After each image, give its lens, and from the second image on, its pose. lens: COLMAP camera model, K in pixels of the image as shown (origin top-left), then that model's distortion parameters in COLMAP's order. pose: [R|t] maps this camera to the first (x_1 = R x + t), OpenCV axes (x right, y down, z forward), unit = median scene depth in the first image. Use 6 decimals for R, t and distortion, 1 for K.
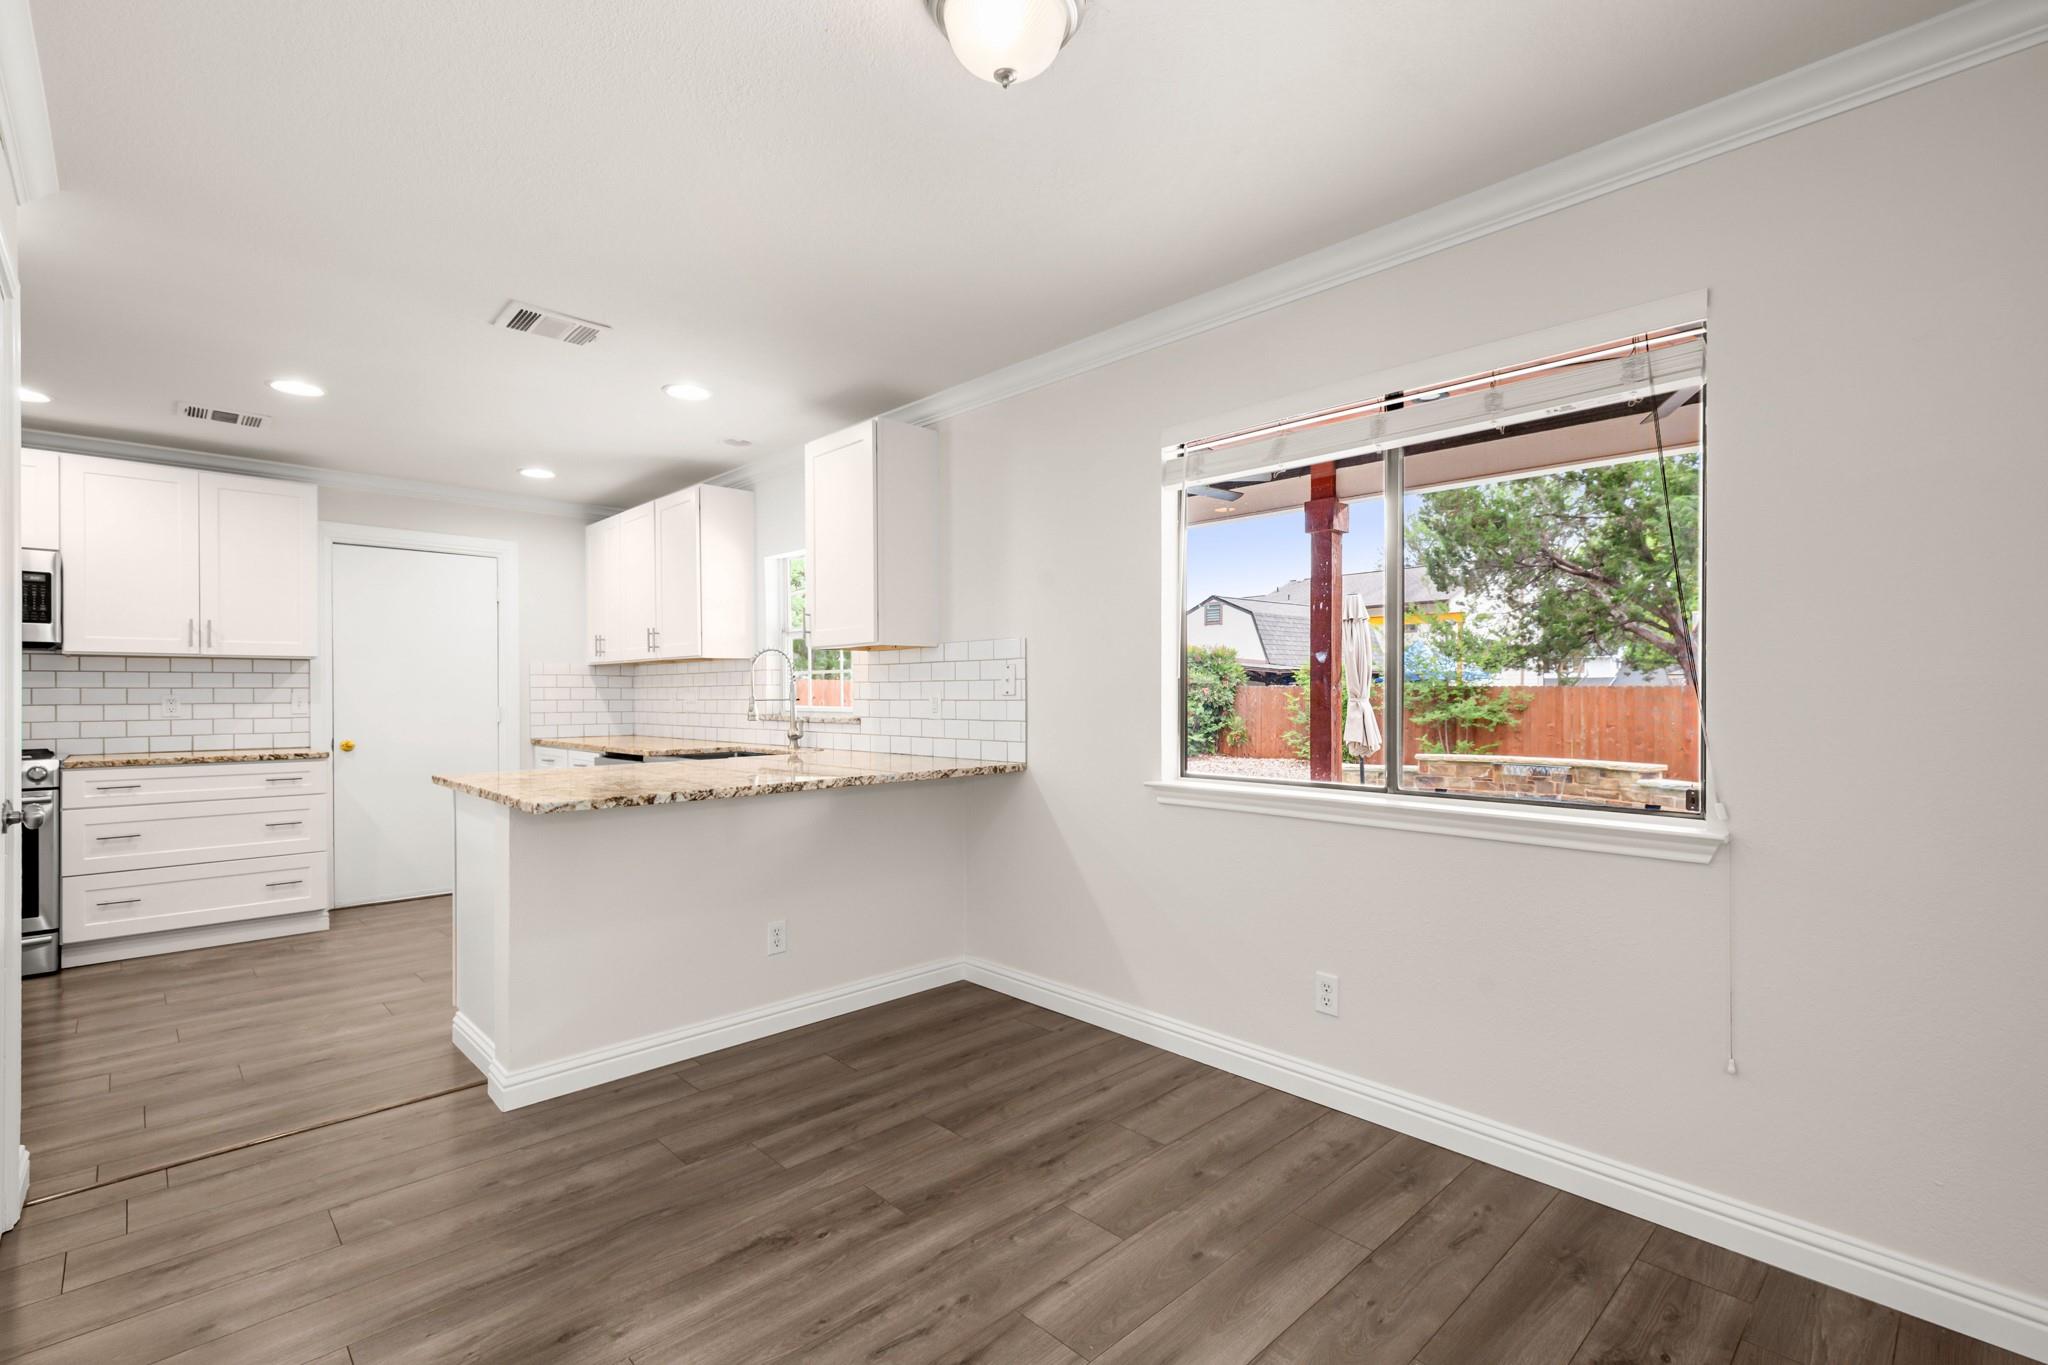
lens RADIAL K [[934.2, 0, 1049.6], [0, 934.2, 693.3], [0, 0, 1]] dist [0.012943, -0.000761]
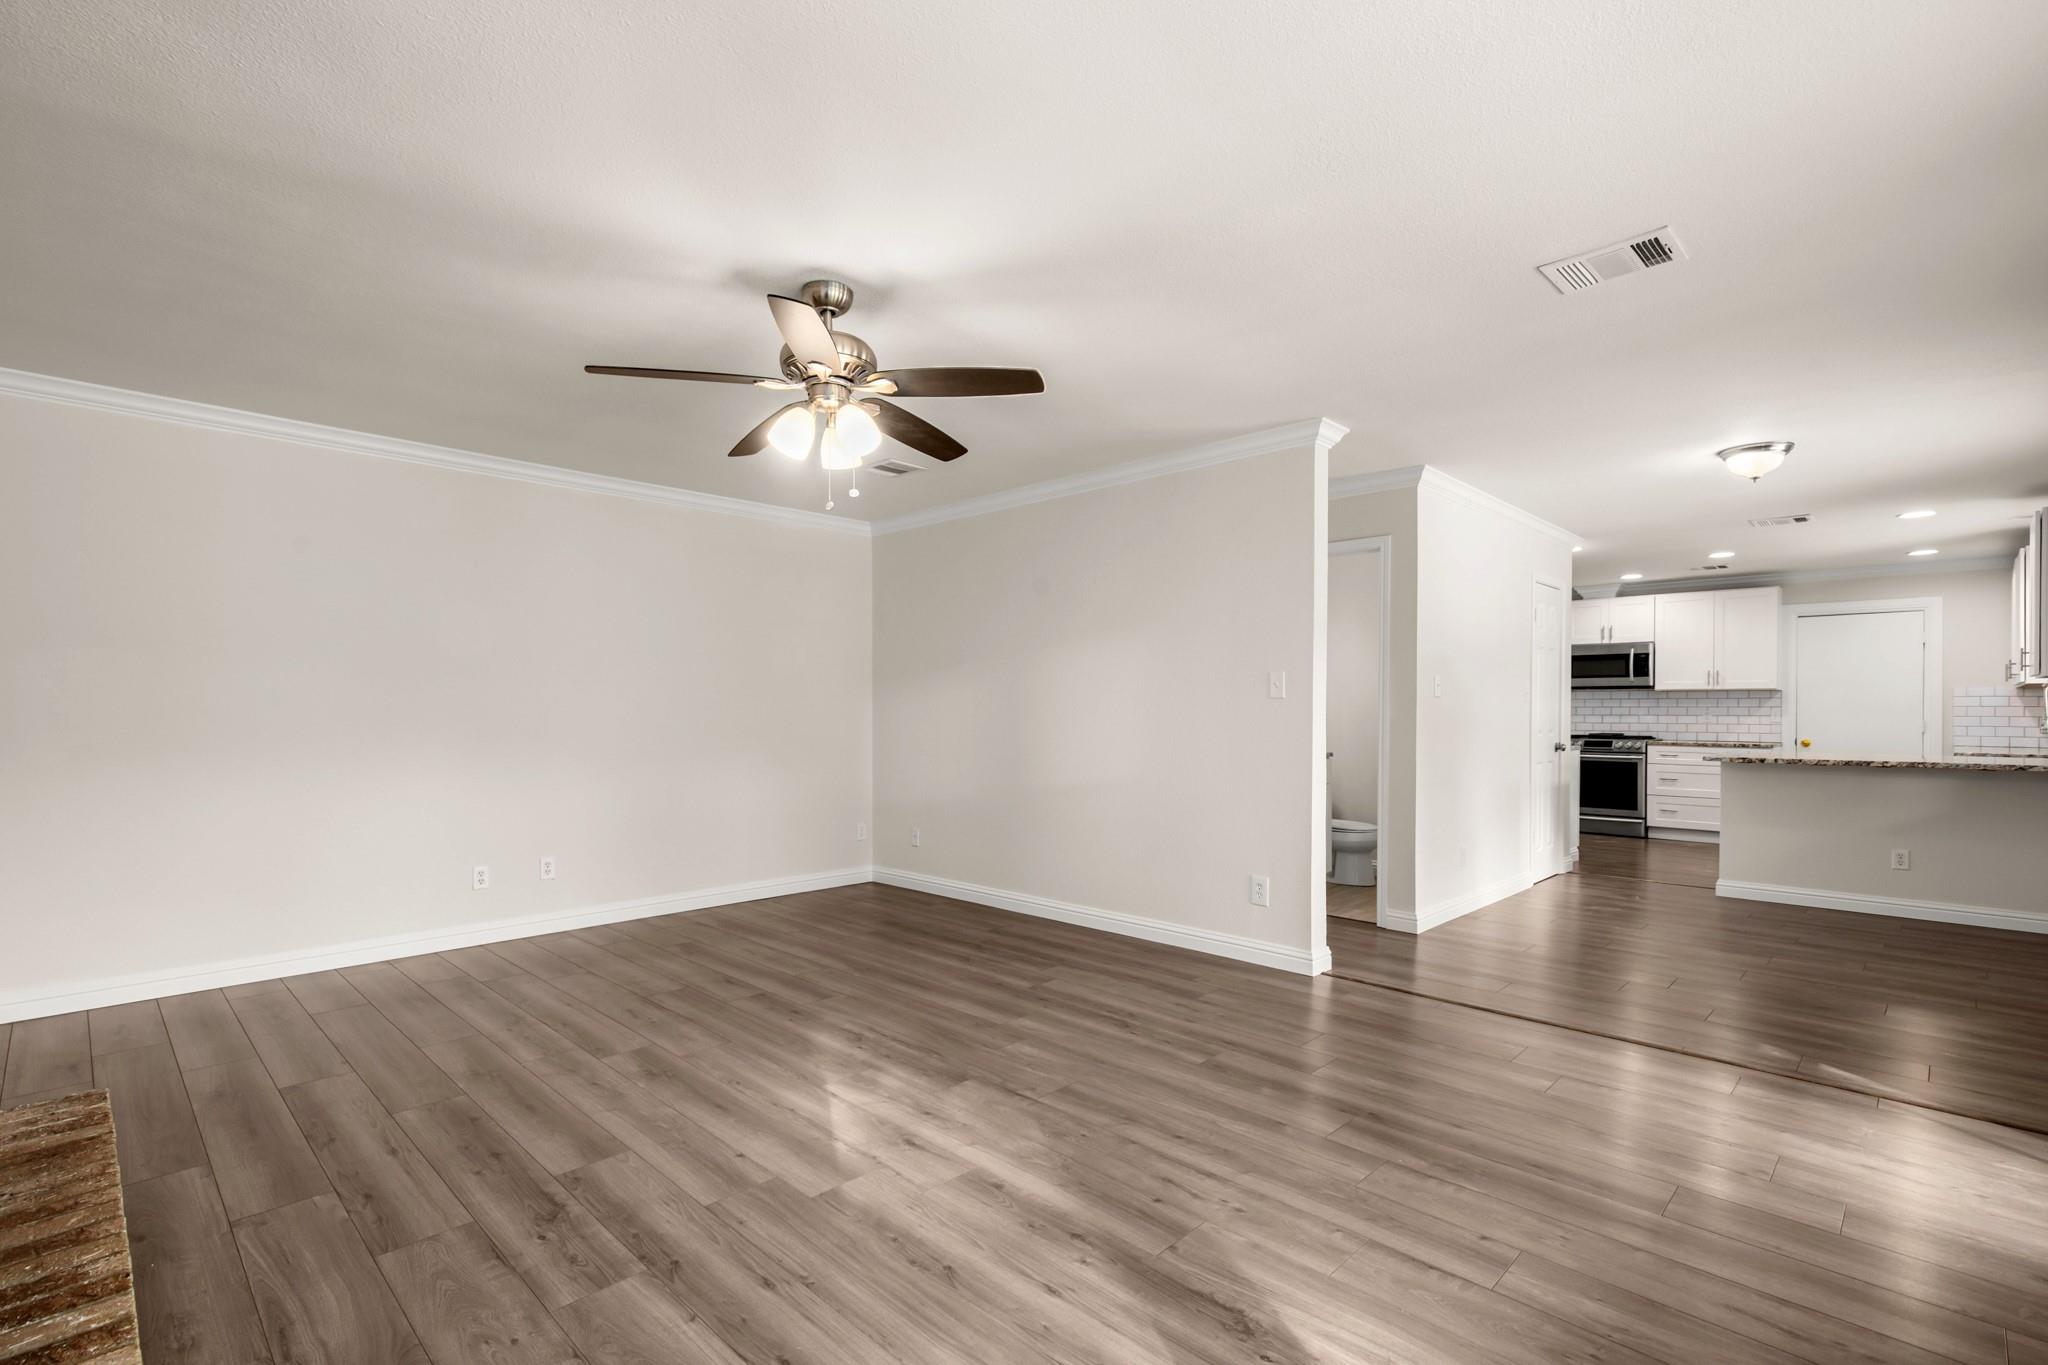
lens RADIAL K [[934.2, 0, 1031.3], [0, 934.2, 715.1], [0, 0, 1]] dist [0.012943, -0.000761]
pose [[0.019796, 0.009291, -0.999761, 1.028605], [-0.005241, 0.999944, 0.009189, 0.000509], [0.999790, 0.005058, 0.019844, -0.430515]]
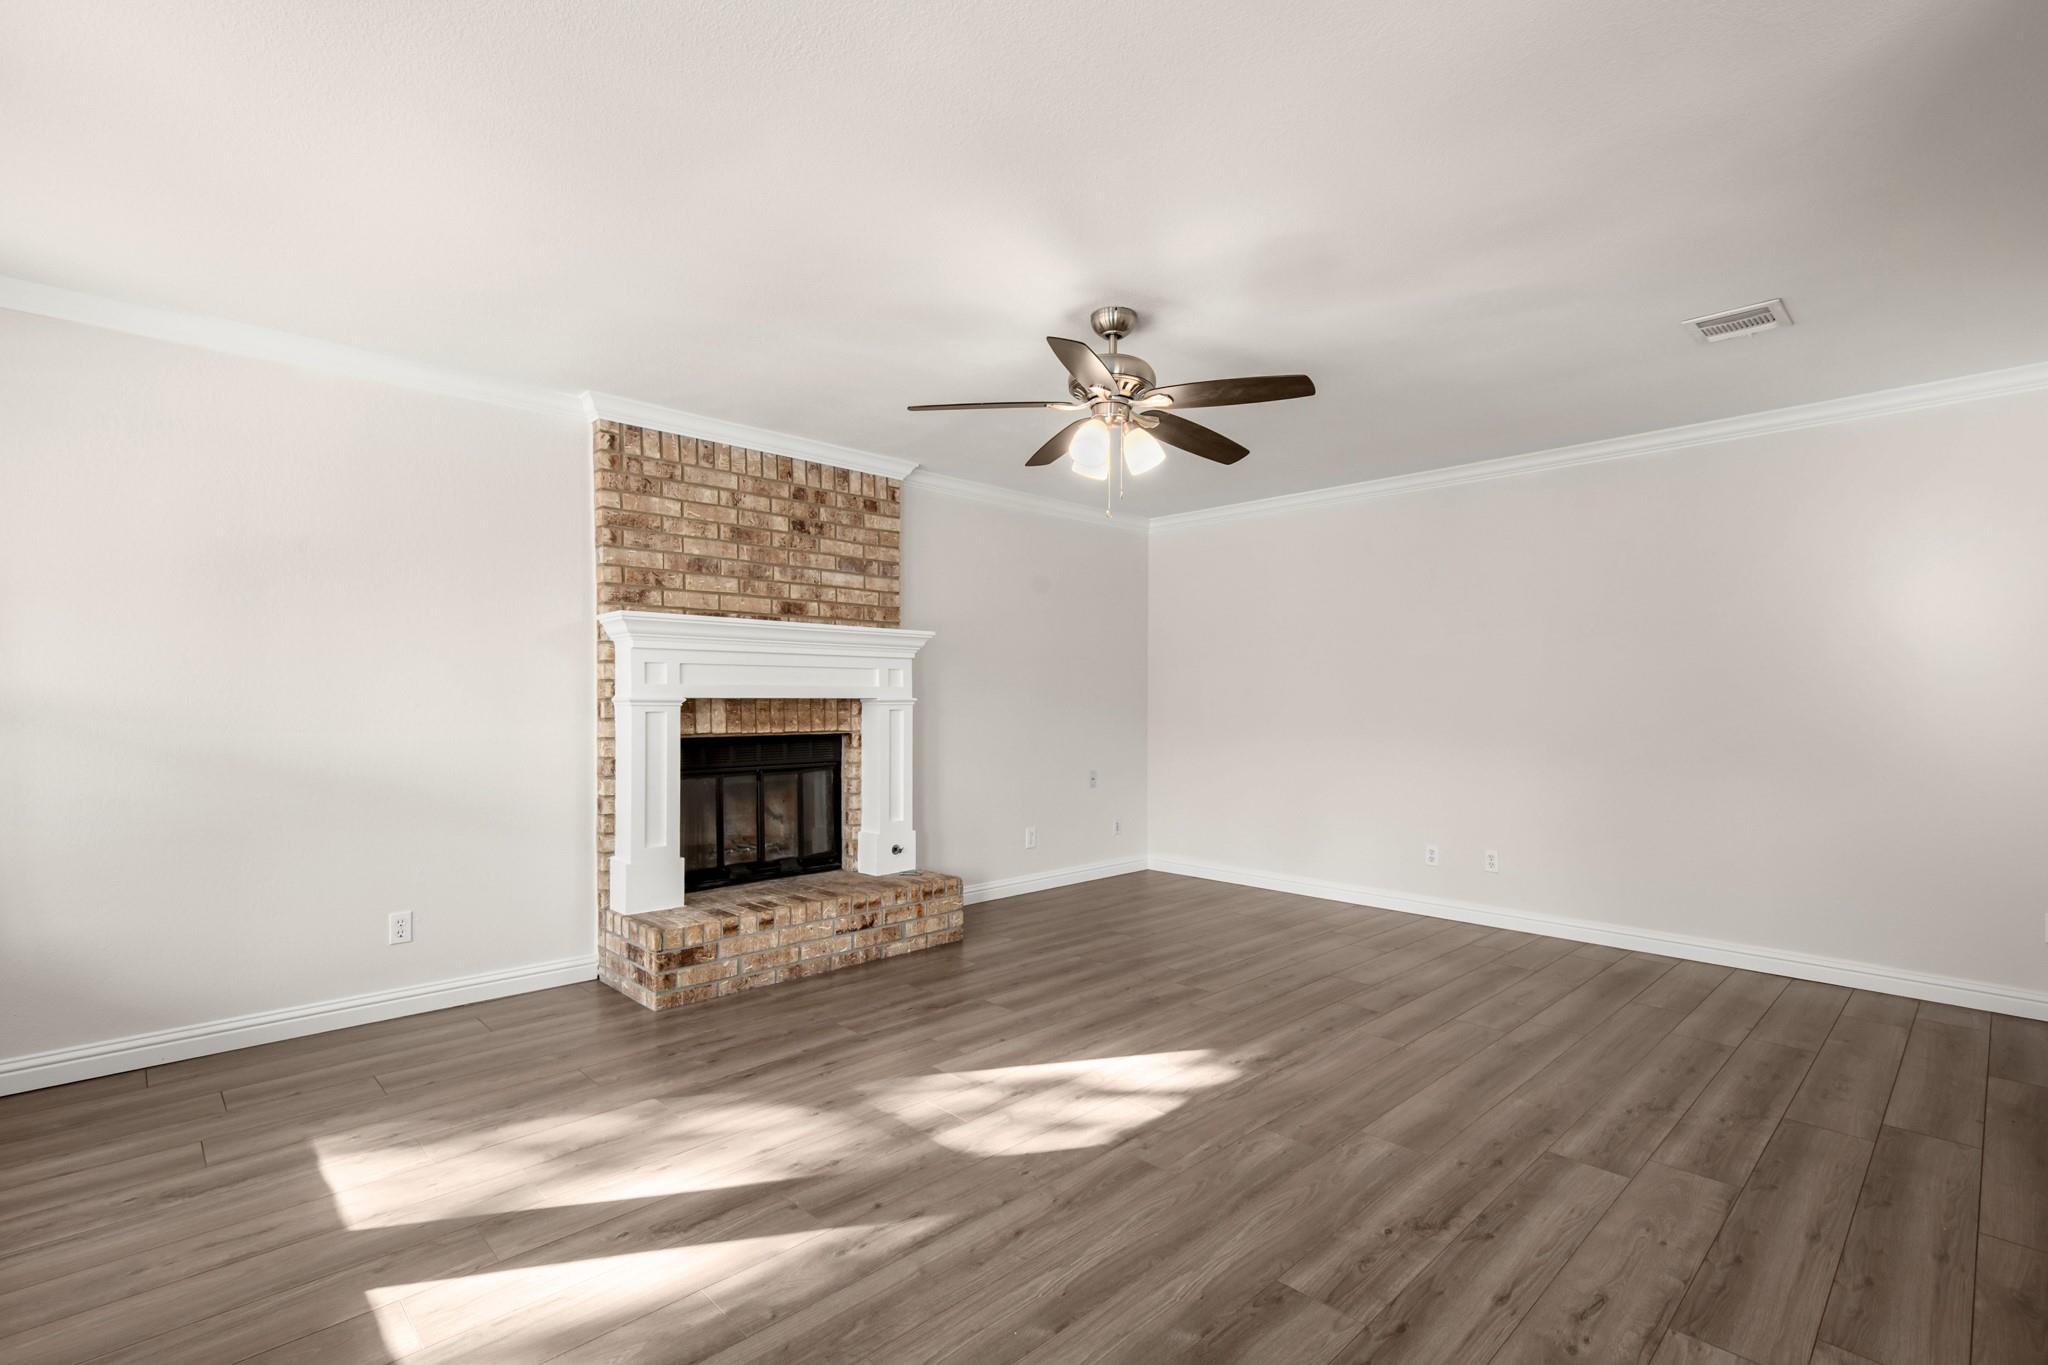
lens RADIAL K [[934.2, 0, 1037.4], [0, 934.2, 711.6], [0, 0, 1]] dist [0.012943, -0.000761]
pose [[-0.999998, 0.000434, 0.002051, 0.412184], [0.000468, 0.999861, 0.016652, -0.002061], [-0.002044, 0.016653, -0.999859, 0.167243]]
